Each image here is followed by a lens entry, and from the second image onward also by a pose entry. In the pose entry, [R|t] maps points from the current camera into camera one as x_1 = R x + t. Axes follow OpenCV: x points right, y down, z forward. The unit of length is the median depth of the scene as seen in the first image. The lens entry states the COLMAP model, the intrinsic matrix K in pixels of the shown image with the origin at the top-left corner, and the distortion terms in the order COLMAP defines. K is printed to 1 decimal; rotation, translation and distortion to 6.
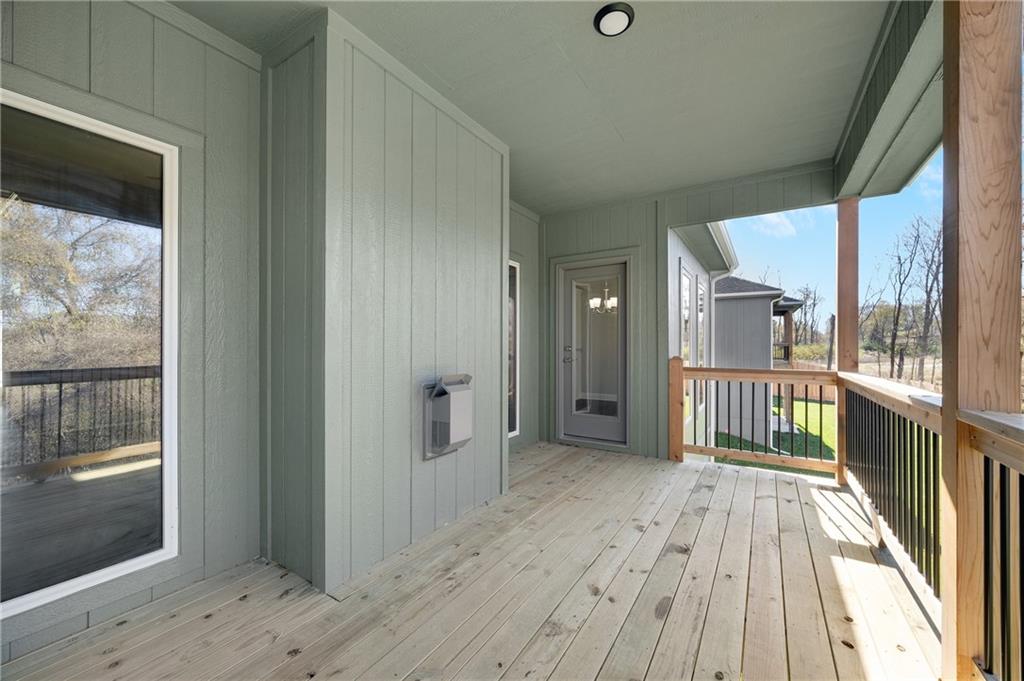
lens RADIAL K [[394.4, 0, 513.4], [0, 394.4, 340.7], [0, 0, 1]] dist [-0.000867, 0.000028]
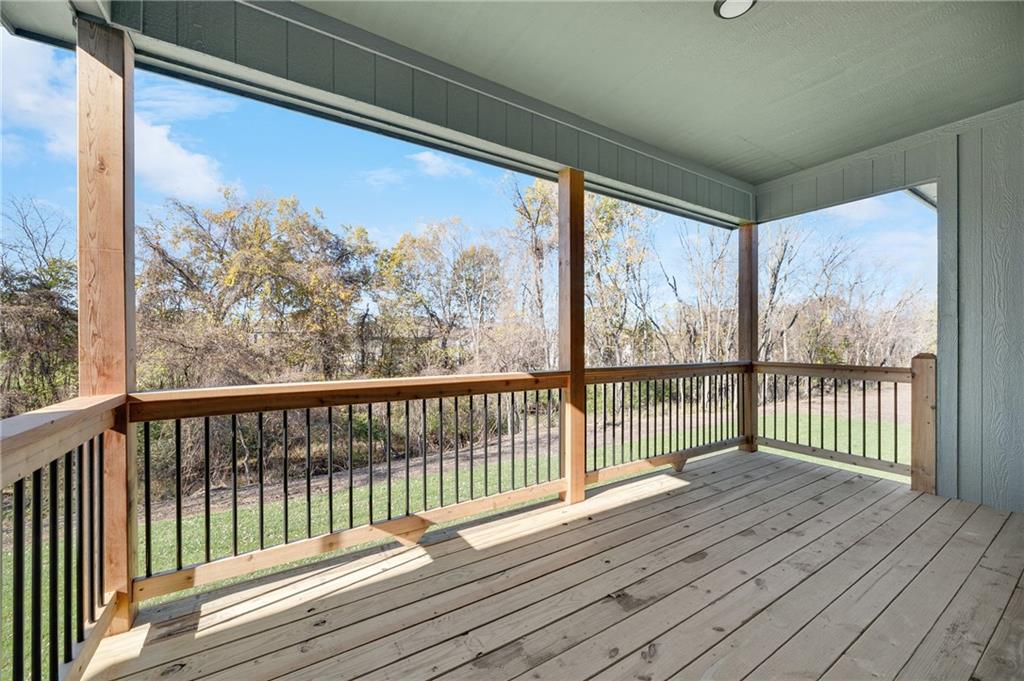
lens RADIAL K [[394.4, 0, 513.4], [0, 394.4, 340.7], [0, 0, 1]] dist [-0.000867, 0.000028]
pose [[-0.902167, 0.001258, 0.431386, 0.290715], [-0.002446, 0.999965, -0.008031, 0.017141], [-0.431380, -0.008300, -0.902132, 1.874325]]
